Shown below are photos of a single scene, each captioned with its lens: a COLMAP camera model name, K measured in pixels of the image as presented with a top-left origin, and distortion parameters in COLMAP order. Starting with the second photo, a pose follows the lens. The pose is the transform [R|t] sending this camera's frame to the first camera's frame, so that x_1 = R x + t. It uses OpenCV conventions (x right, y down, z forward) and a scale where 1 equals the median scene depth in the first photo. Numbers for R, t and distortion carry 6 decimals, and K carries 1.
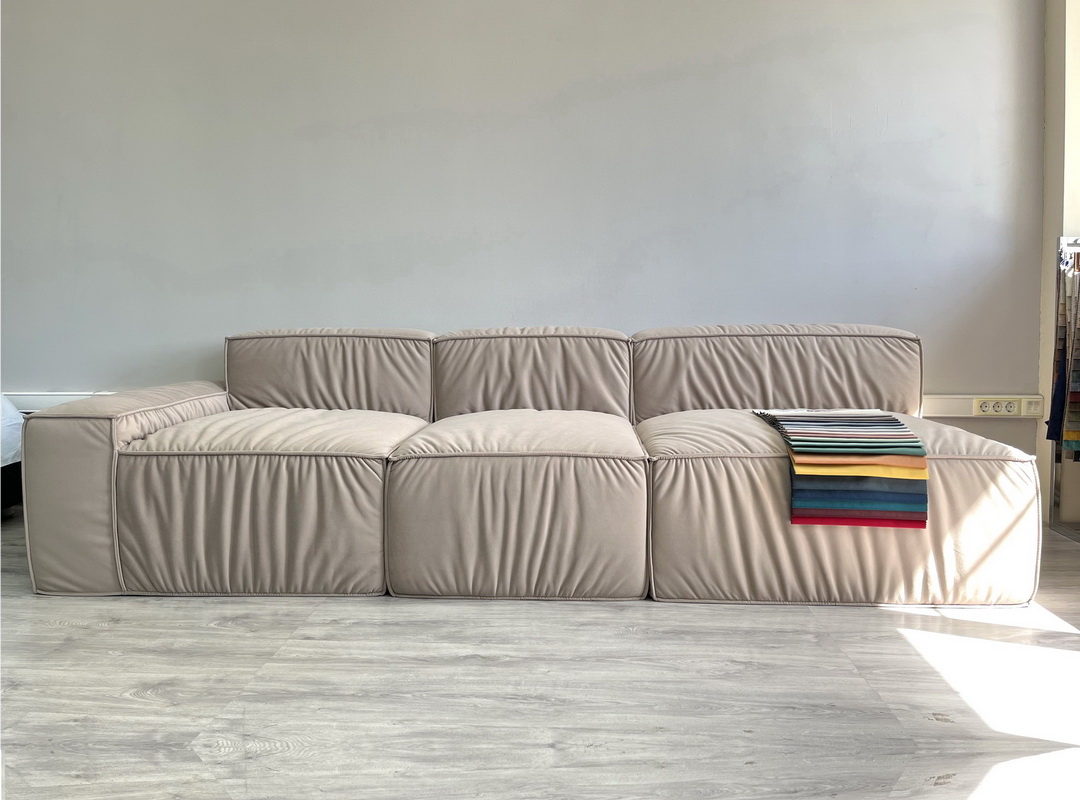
lens RADIAL K [[849.5, 0, 538.8], [0, 849.5, 349.5], [0, 0, 1]] dist [0.047101, -0.049438]
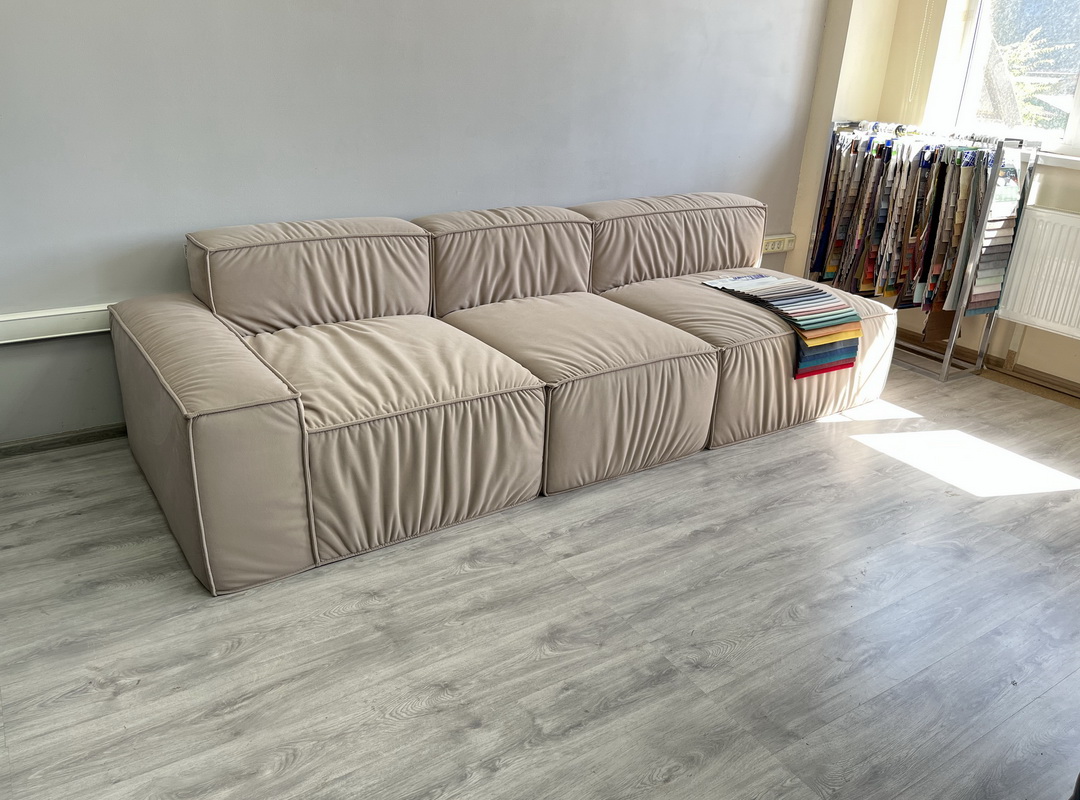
lens RADIAL K [[849.5, 0, 533.9], [0, 849.5, 397.4], [0, 0, 1]] dist [0.047101, -0.049438]
pose [[0.791948, -0.193686, 0.579055, -0.835995], [-0.030369, 0.934686, 0.354174, -0.245341], [-0.609833, -0.298073, 0.734341, 0.212001]]
